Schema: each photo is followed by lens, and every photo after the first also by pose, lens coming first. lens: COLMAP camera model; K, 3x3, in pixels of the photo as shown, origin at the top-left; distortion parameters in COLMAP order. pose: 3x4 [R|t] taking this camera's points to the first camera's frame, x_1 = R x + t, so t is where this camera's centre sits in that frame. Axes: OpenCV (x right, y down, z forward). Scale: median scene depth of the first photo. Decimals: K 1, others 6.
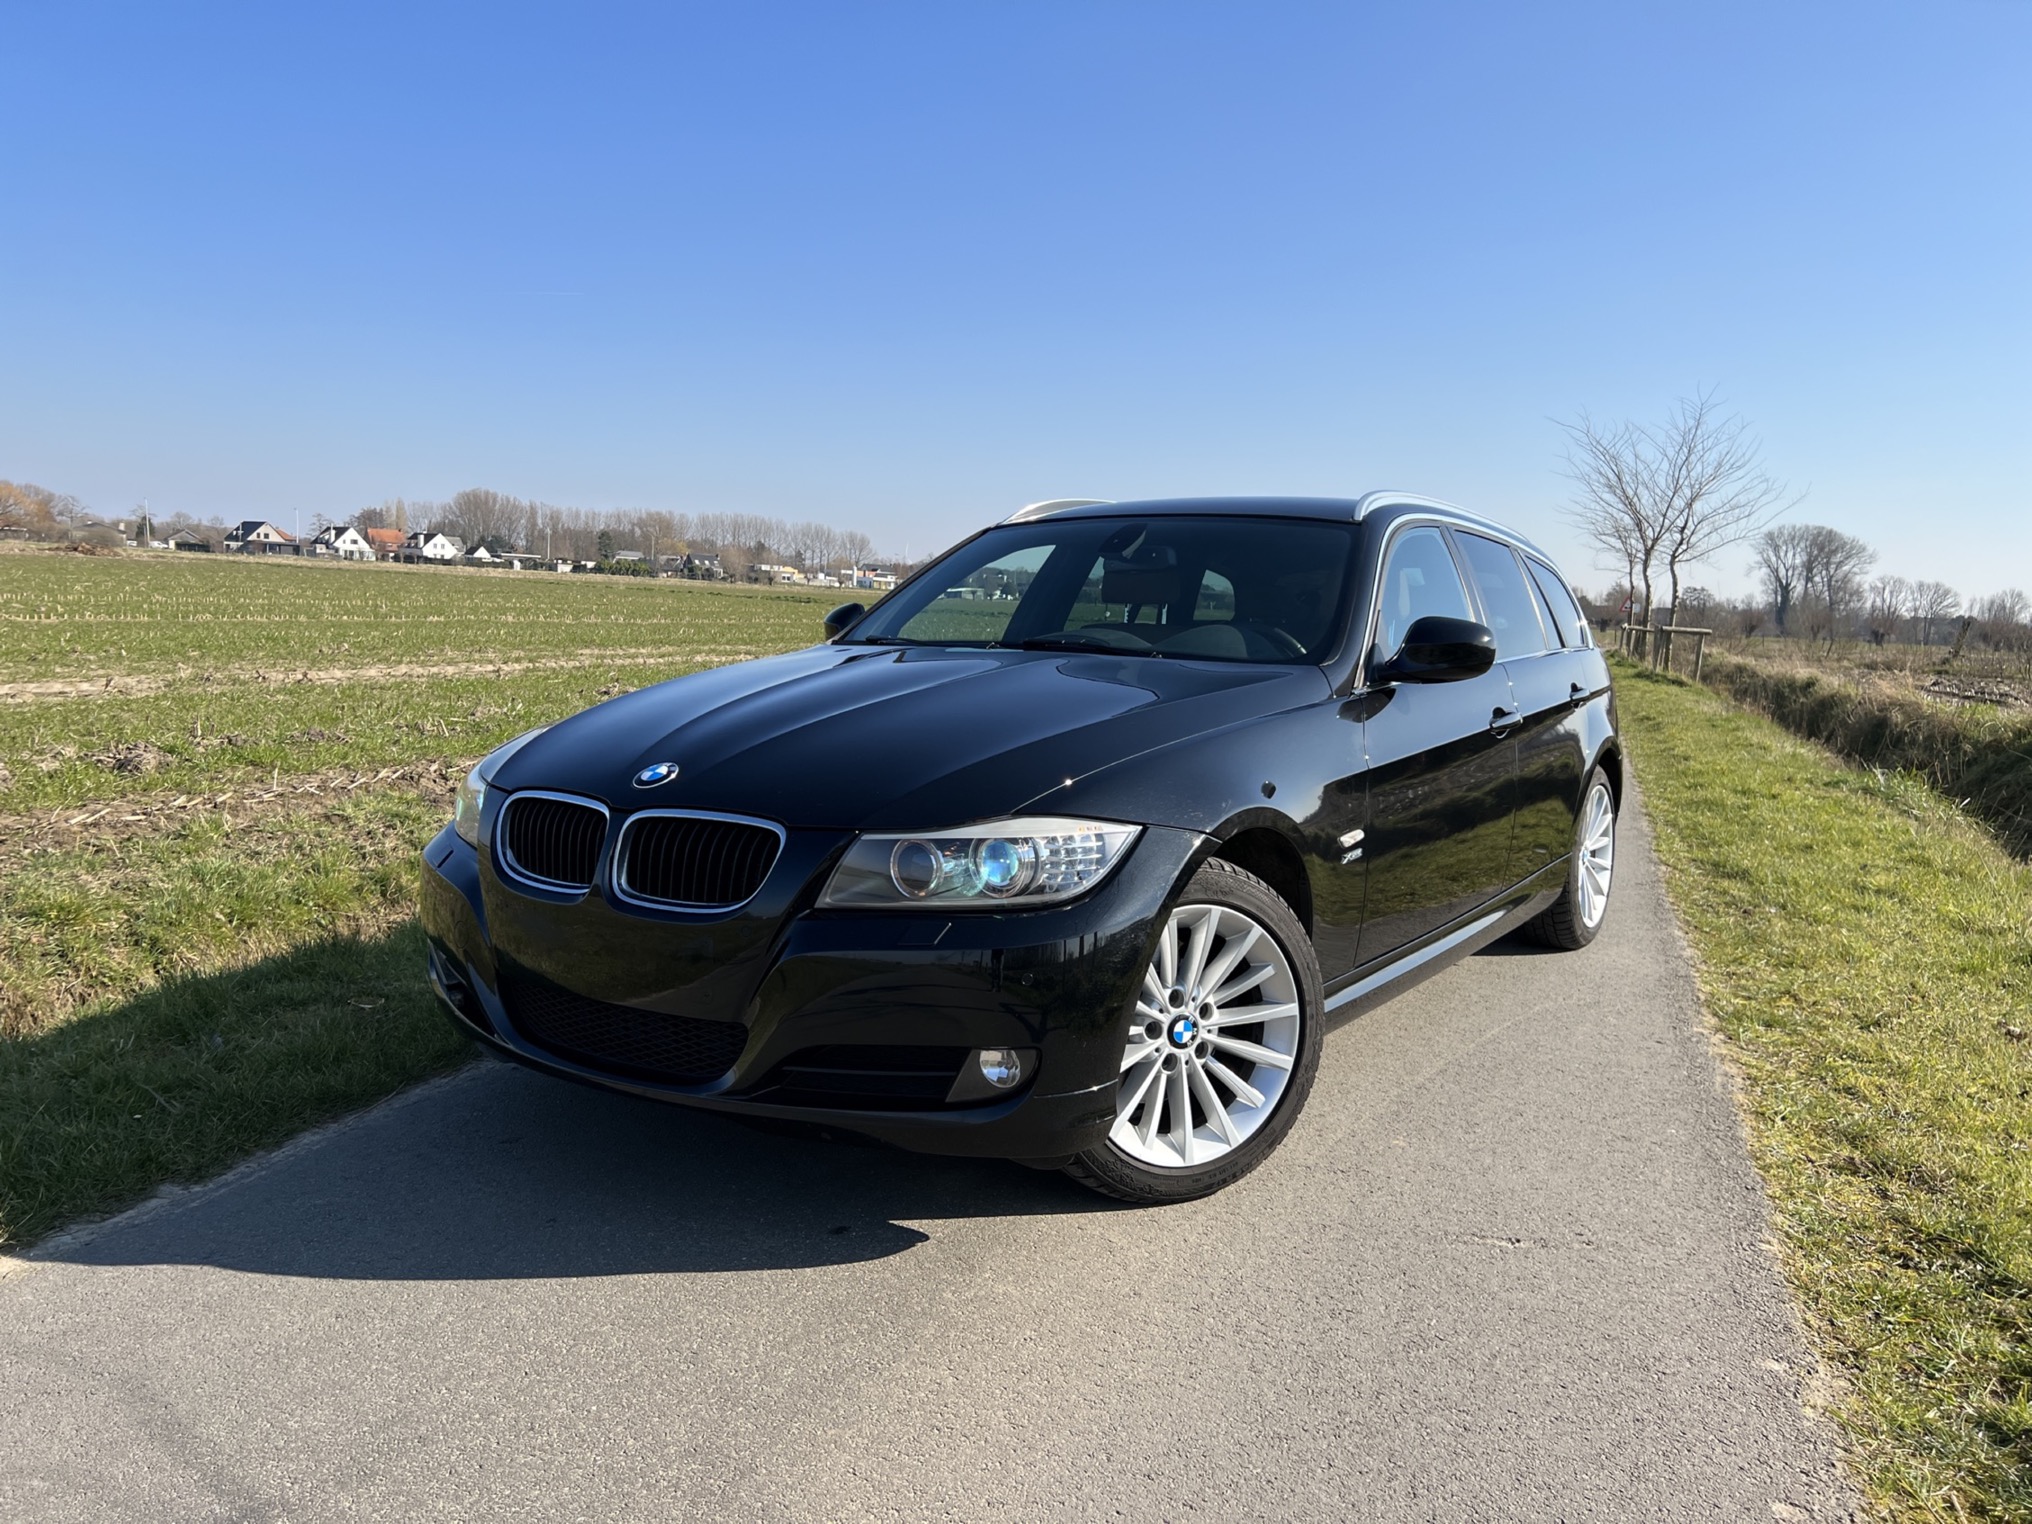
lens RADIAL K [[1549.7, 0, 1030.7], [0, 1549.7, 762.0], [0, 0, 1]] dist [0.061338, -0.085370]
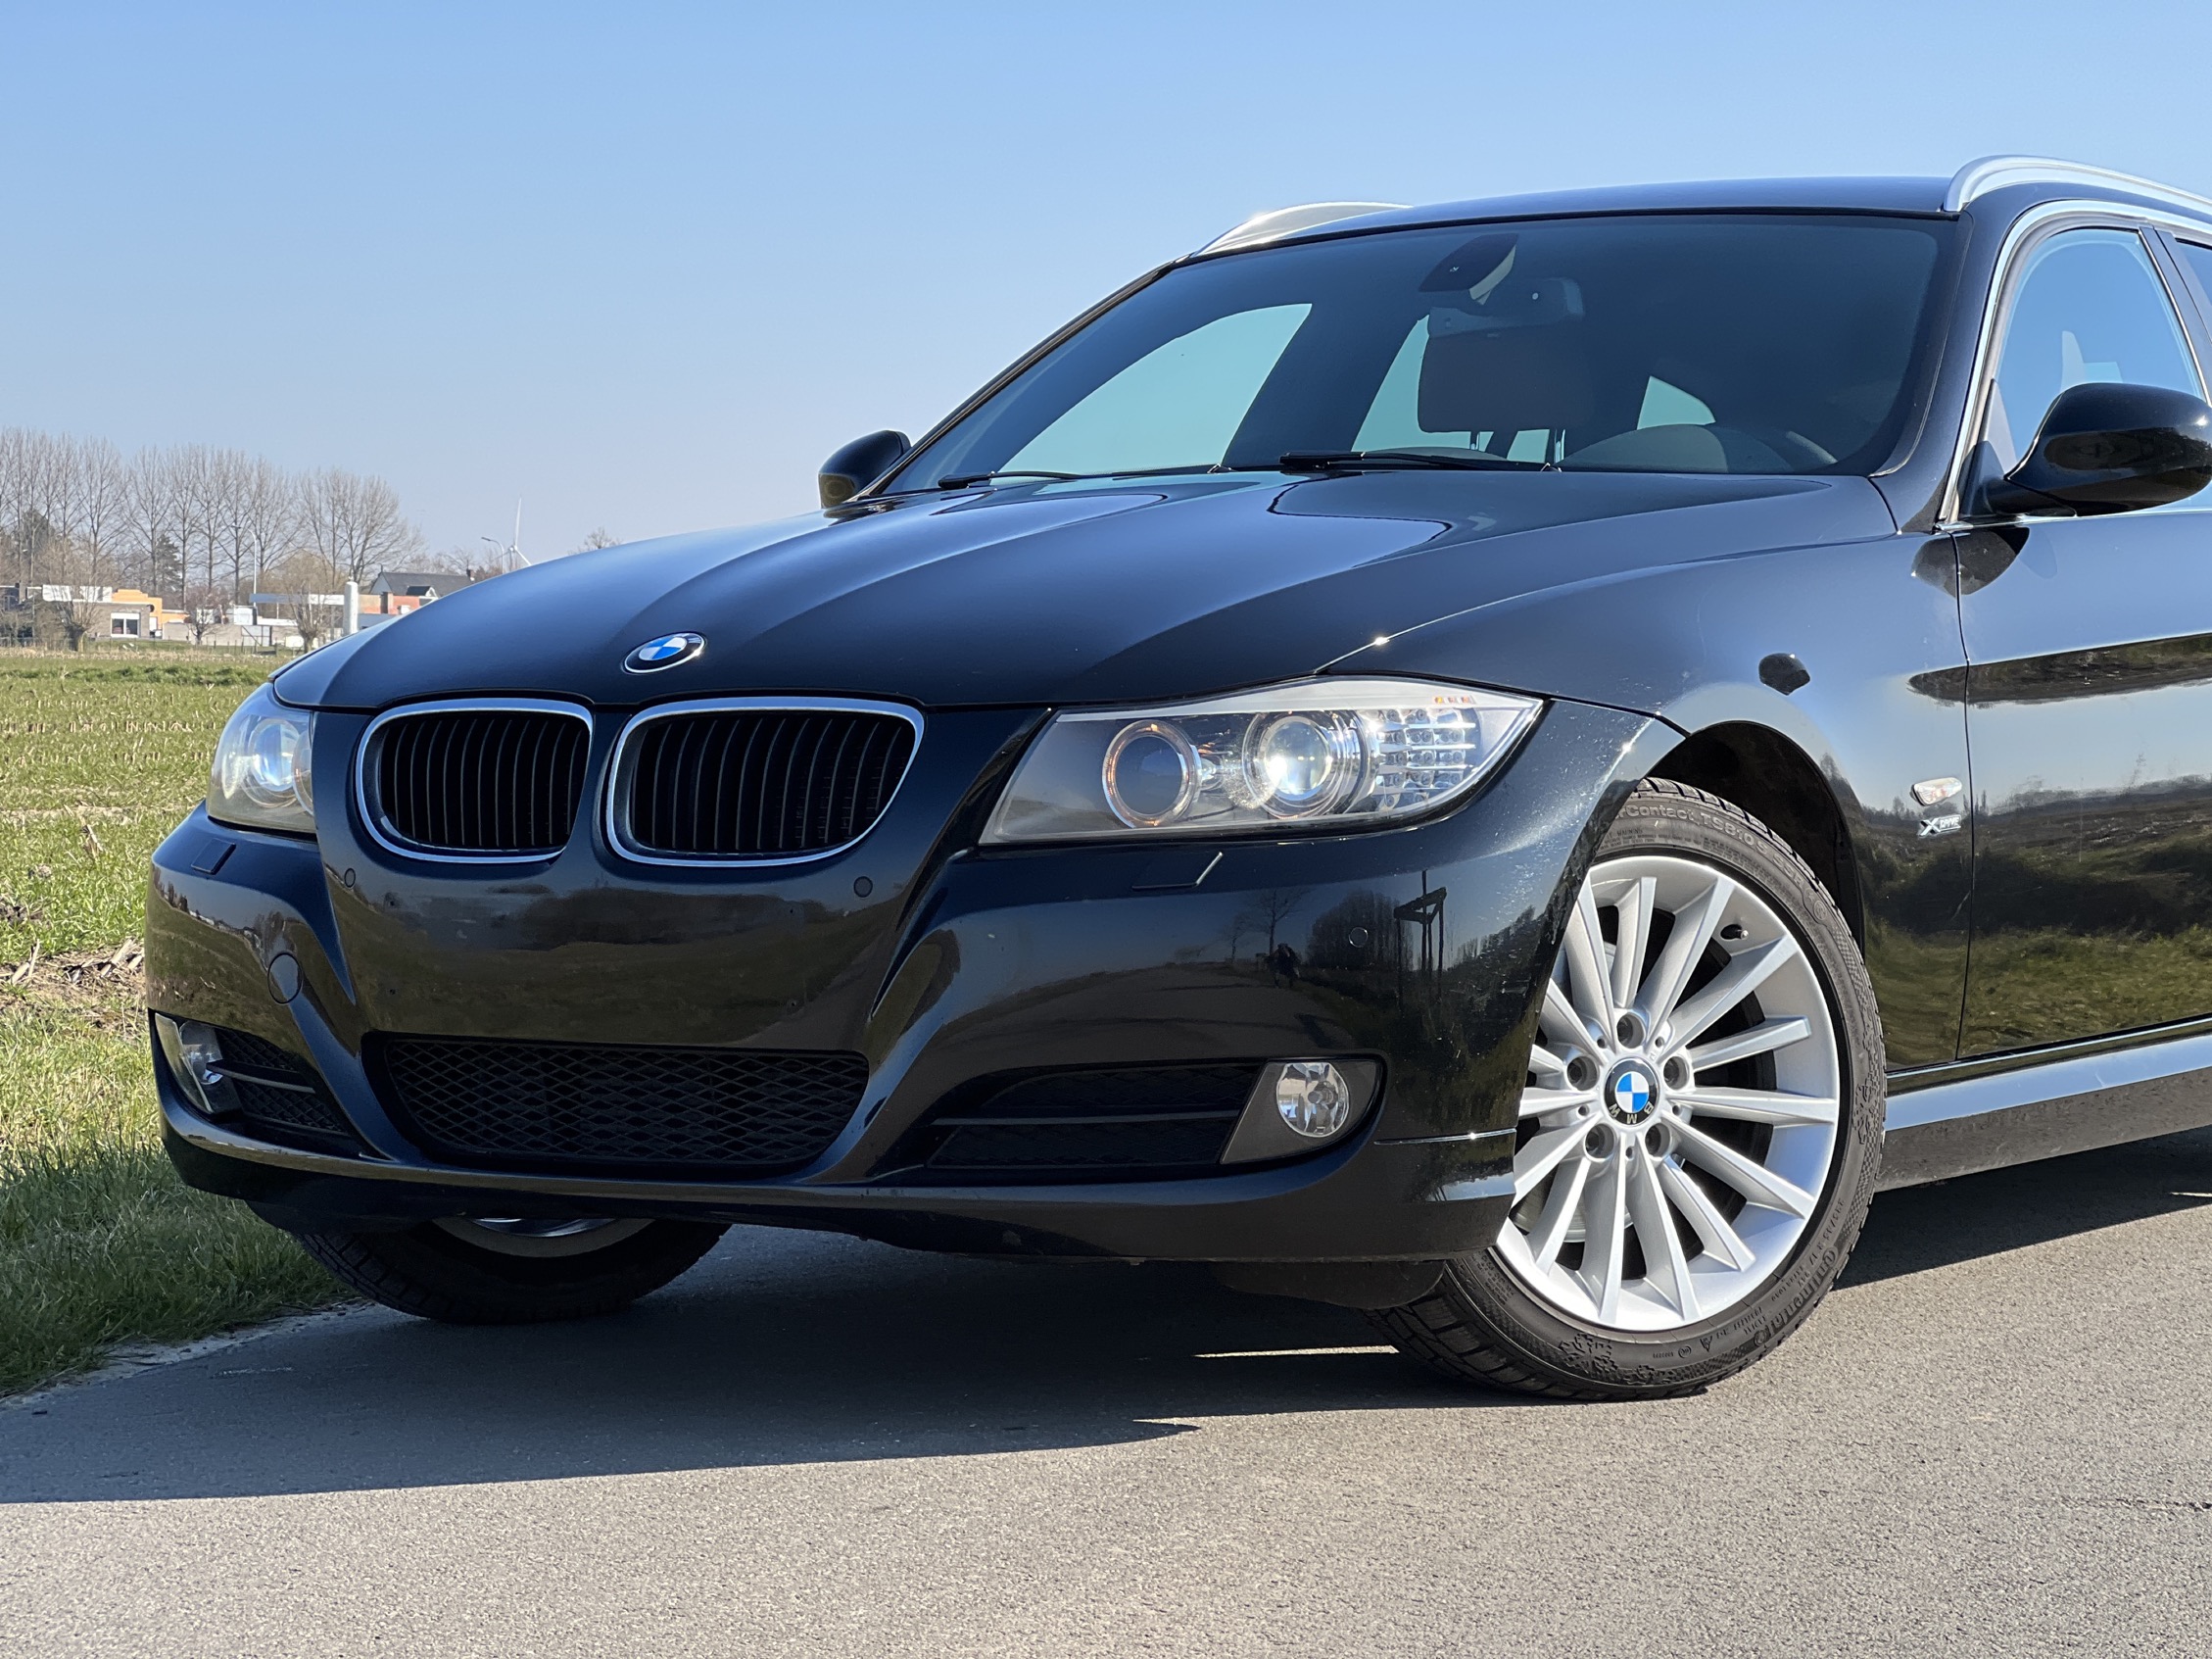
lens RADIAL K [[4883.6, 0, 1199.2], [0, 4883.6, 830.9], [0, 0, 1]] dist [0.190495, 0.000000]
pose [[0.999427, -0.028858, 0.017673, -0.074302], [0.030026, 0.997105, -0.069852, 0.179648], [-0.015606, 0.070342, 0.997401, -0.670179]]
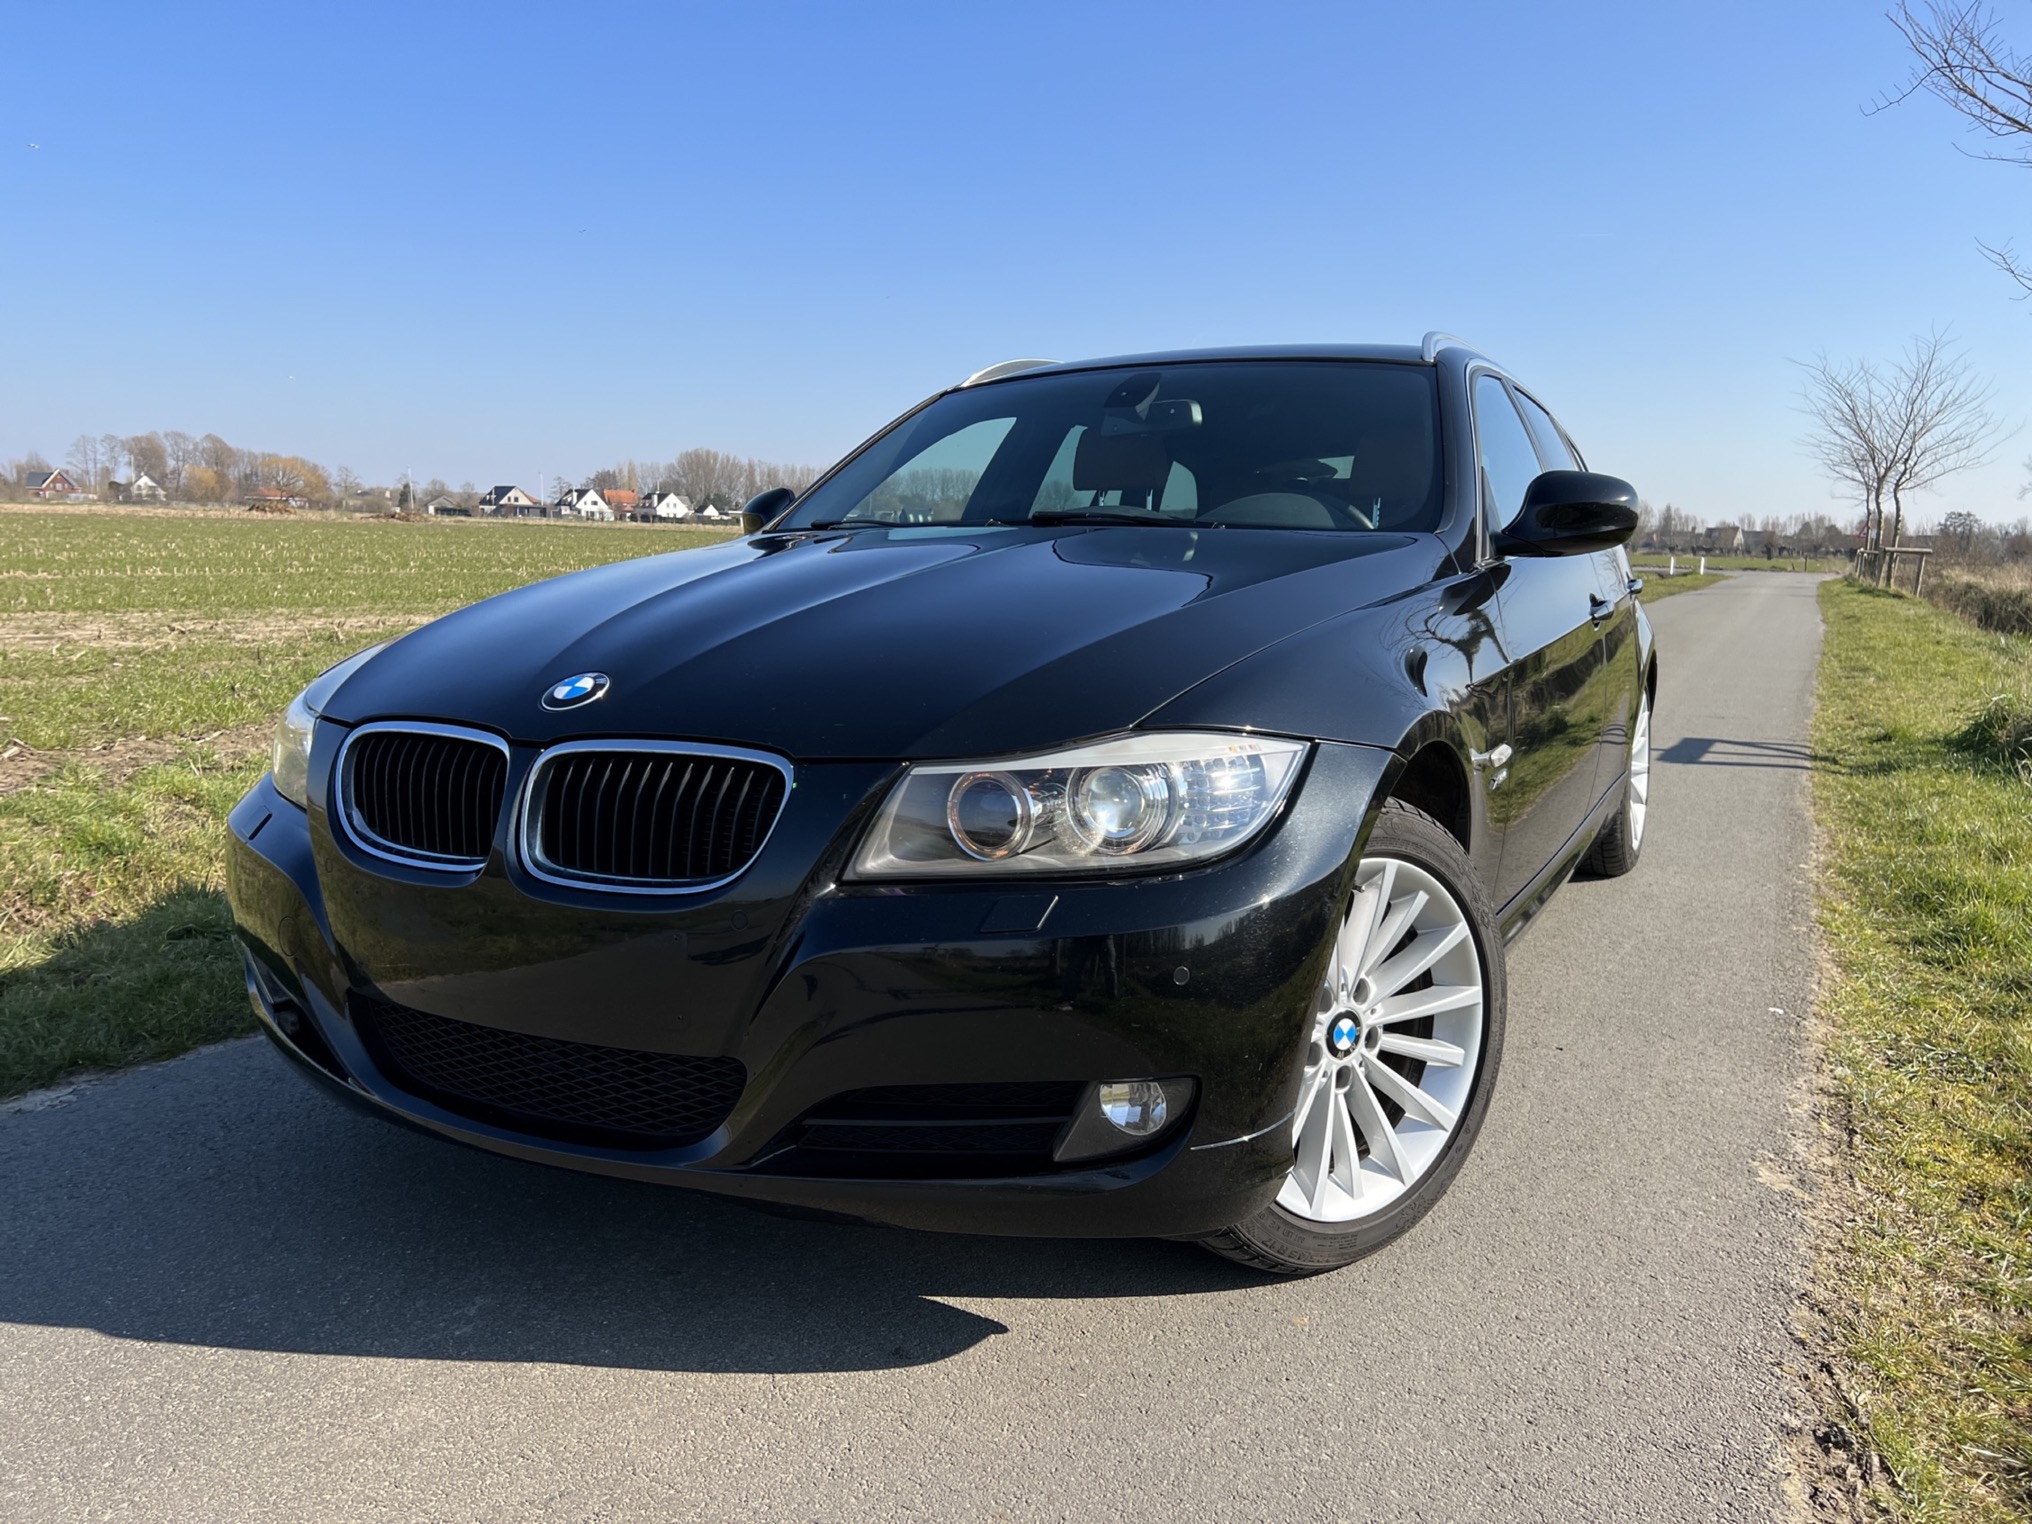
lens RADIAL K [[1549.7, 0, 1029.7], [0, 1549.7, 779.8], [0, 0, 1]] dist [0.061338, -0.085370]
pose [[0.995112, -0.033759, 0.092799, -0.098887], [0.029206, 0.998323, 0.049984, 0.016814], [-0.094330, -0.047029, 0.994429, 0.278536]]
